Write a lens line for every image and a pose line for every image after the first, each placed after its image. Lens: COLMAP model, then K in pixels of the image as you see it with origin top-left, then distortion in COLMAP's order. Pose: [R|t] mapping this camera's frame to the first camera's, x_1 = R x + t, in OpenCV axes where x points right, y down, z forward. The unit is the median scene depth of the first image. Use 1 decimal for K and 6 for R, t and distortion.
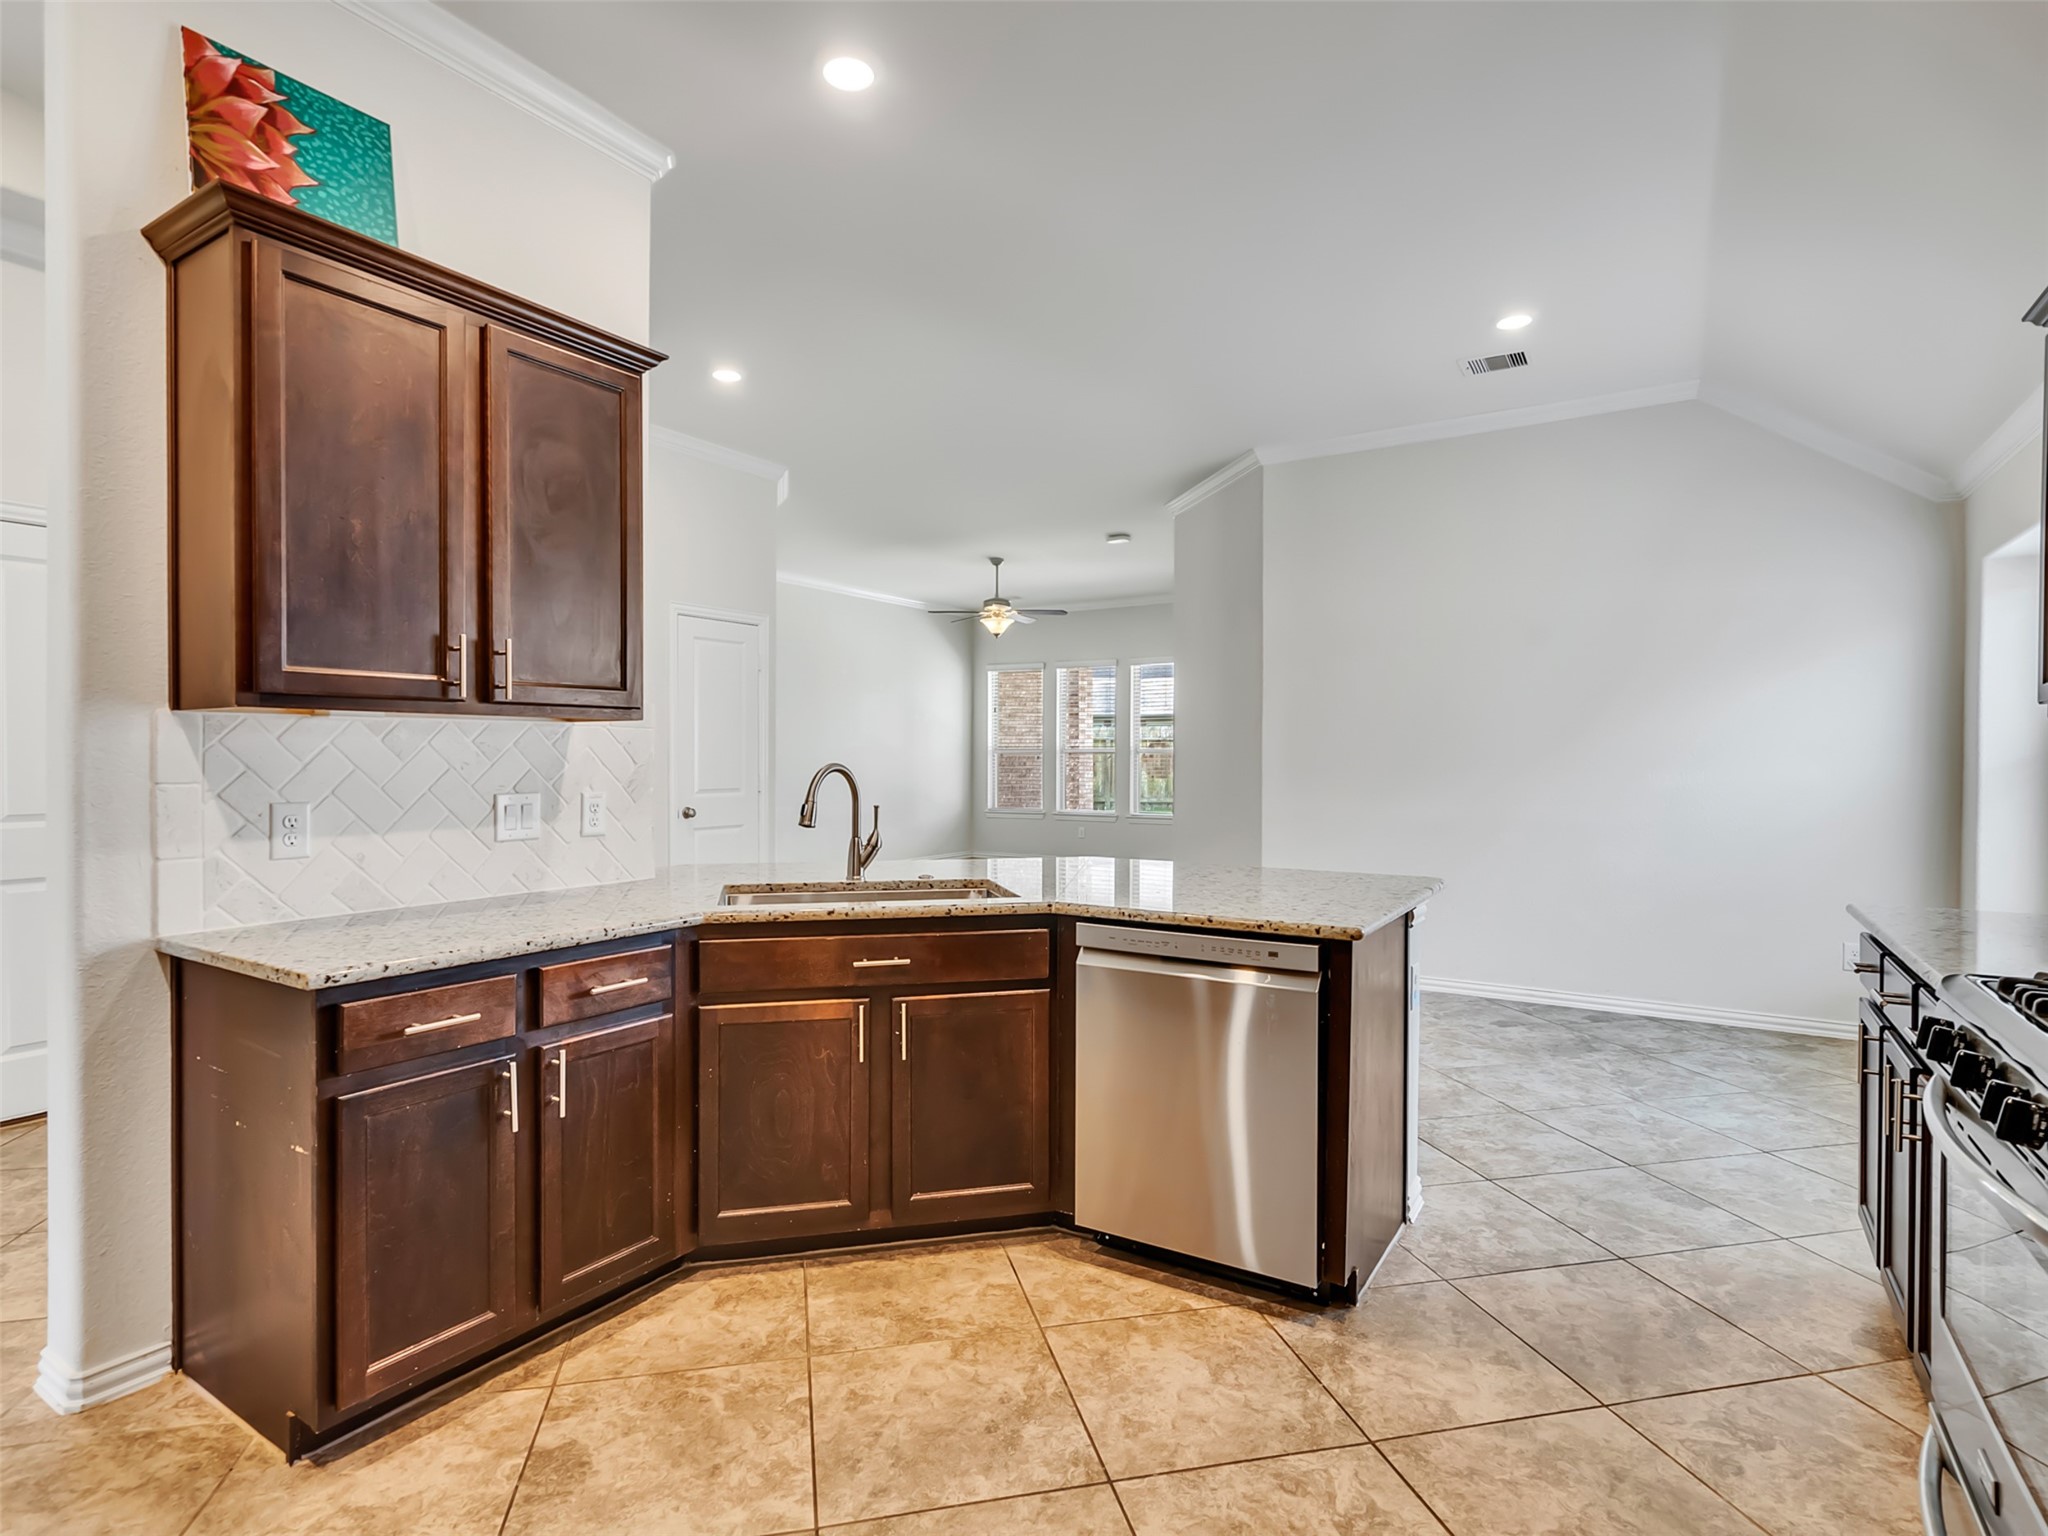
lens RADIAL K [[1049.0, 0, 989.8], [0, 1049.0, 823.2], [0, 0, 1]] dist [-0.005598, 0.003897]
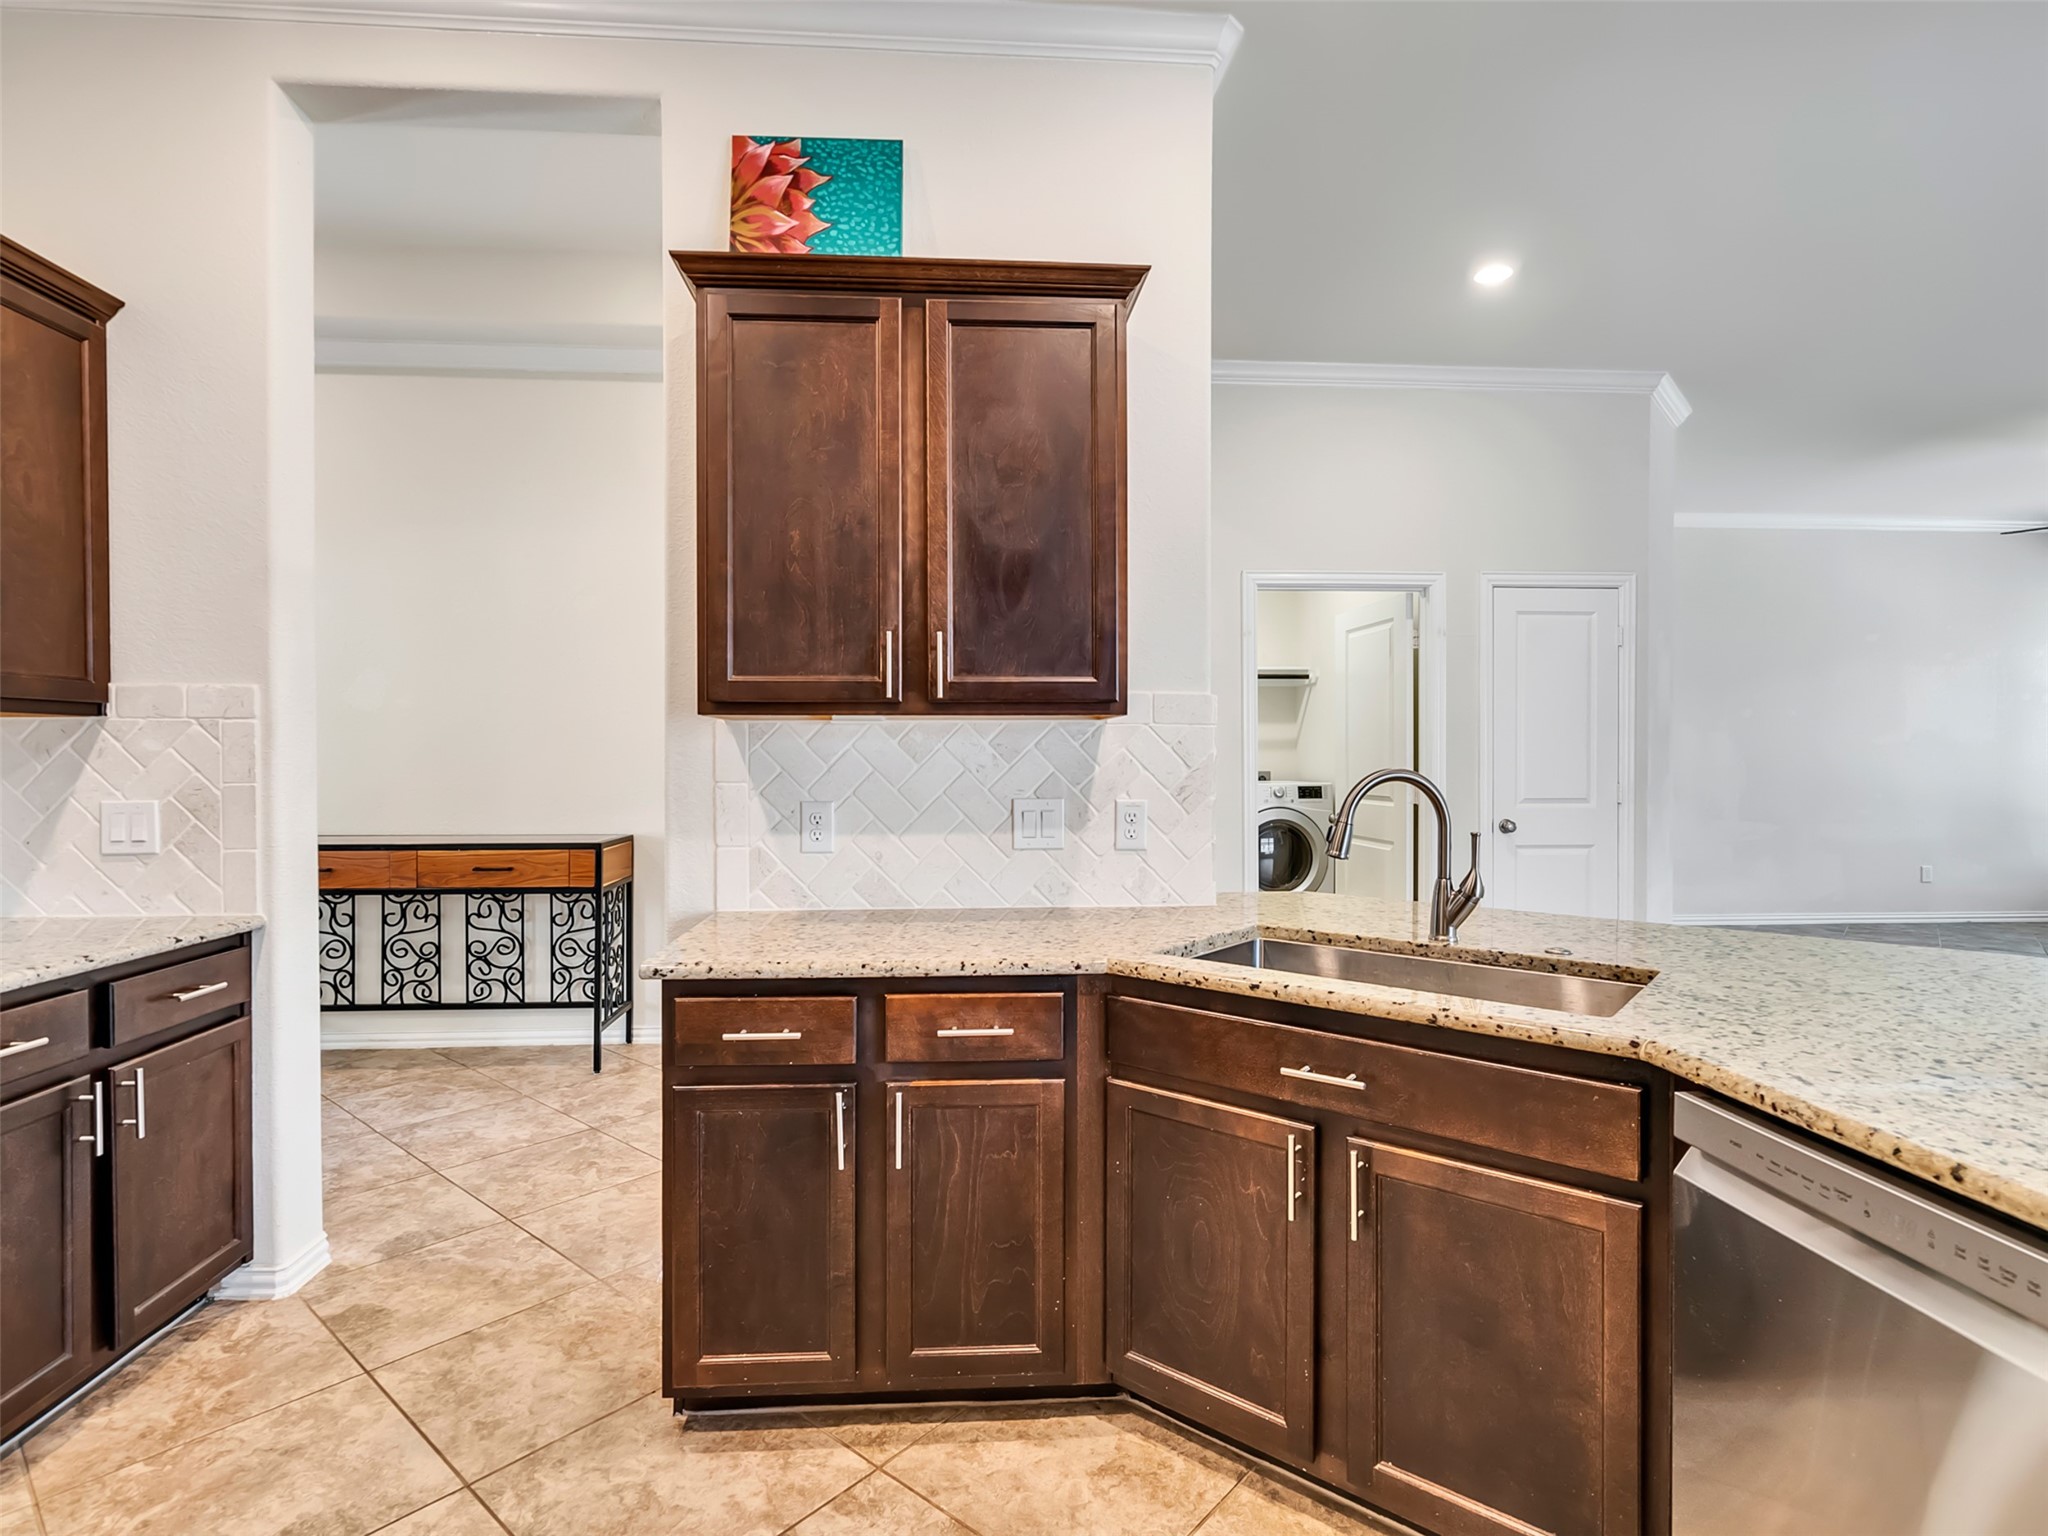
lens RADIAL K [[1049.0, 0, 1013.6], [0, 1049.0, 794.1], [0, 0, 1]] dist [-0.005598, 0.003897]
pose [[0.606763, 0.027278, -0.794415, 0.328621], [-0.049557, 0.998765, -0.003556, -0.034042], [0.793337, 0.041526, 0.607365, 0.507762]]
